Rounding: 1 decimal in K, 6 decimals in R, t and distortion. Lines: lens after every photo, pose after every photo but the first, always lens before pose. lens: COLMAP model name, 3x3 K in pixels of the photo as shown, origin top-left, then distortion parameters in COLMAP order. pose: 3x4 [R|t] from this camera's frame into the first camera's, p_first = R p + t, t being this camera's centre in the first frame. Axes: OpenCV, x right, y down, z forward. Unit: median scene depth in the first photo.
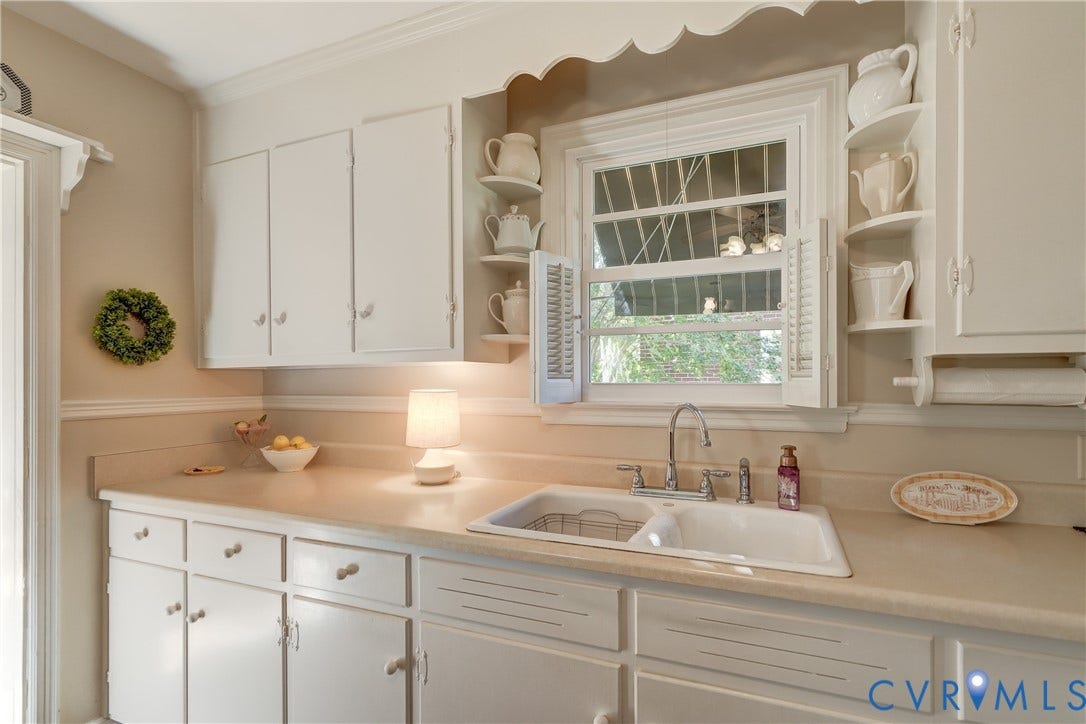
lens RADIAL K [[503.8, 0, 565.8], [0, 503.8, 382.5], [0, 0, 1]] dist [-0.001618, 0.000336]
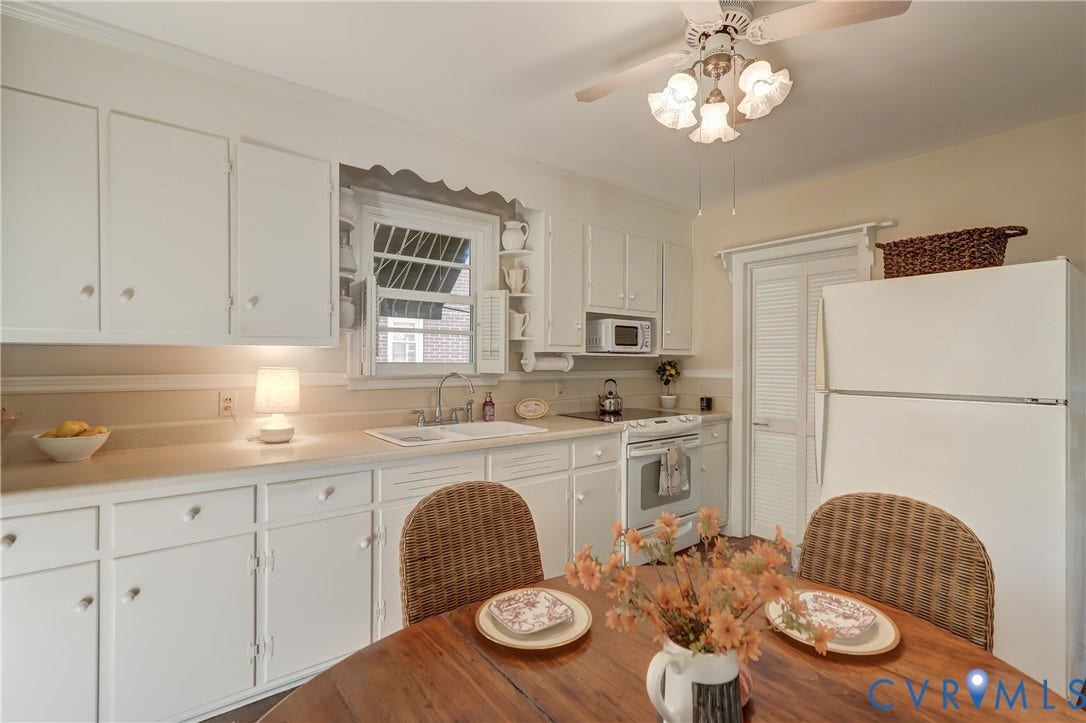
lens RADIAL K [[503.8, 0, 534.8], [0, 503.8, 361.8], [0, 0, 1]] dist [-0.001618, 0.000336]
pose [[0.478358, 0.003840, 0.878156, -1.162016], [-0.002004, 0.999993, -0.003282, 0.004012], [-0.878163, -0.000190, 0.478362, -0.165811]]
